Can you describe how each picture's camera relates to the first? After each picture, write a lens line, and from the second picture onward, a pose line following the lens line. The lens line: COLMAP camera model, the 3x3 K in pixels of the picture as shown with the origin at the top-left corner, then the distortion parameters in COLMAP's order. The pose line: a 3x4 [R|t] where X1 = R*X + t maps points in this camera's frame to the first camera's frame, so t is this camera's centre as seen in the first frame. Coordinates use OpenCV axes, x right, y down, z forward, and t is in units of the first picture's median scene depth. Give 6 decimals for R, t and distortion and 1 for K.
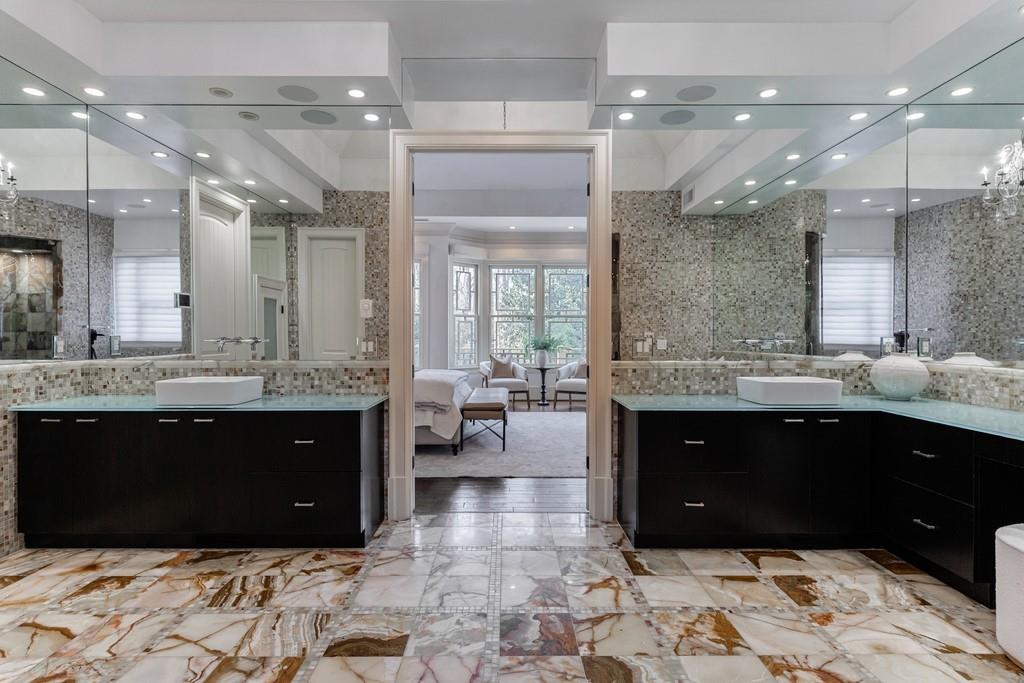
lens RADIAL K [[536.1, 0, 514.6], [0, 536.1, 339.2], [0, 0, 1]] dist [0.022010, -0.004908]
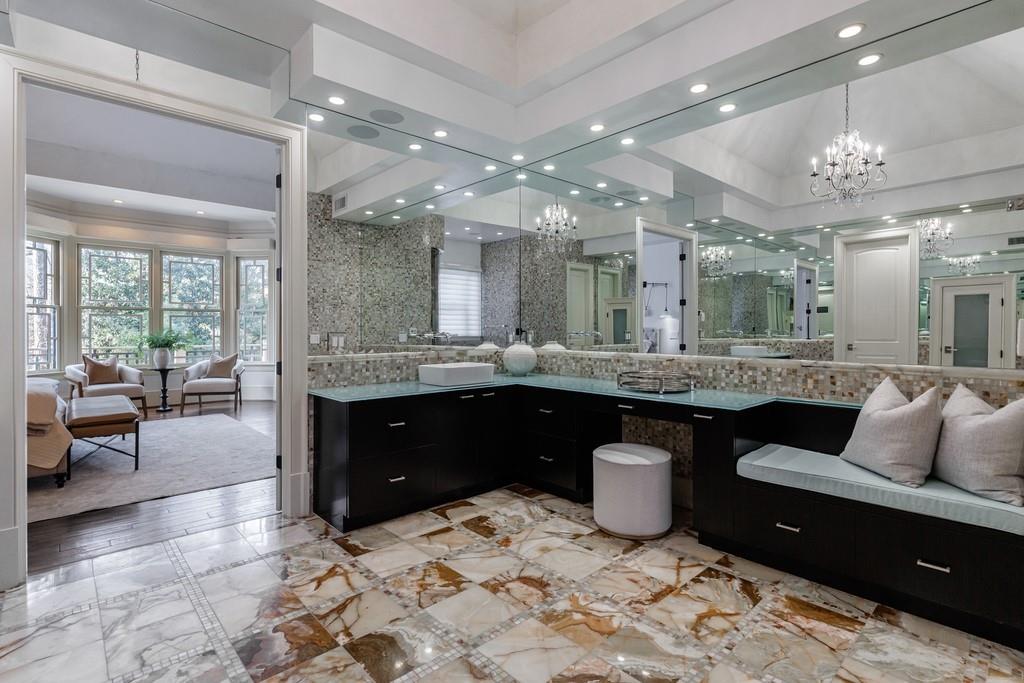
lens RADIAL K [[495.5, 0, 510.3], [0, 495.5, 331.0], [0, 0, 1]] dist [0.015047, -0.002578]
pose [[0.746923, -0.003314, 0.664902, -0.157377], [0.008160, 0.999958, -0.004183, 0.000692], [-0.664860, 0.008550, 0.746919, 0.049540]]
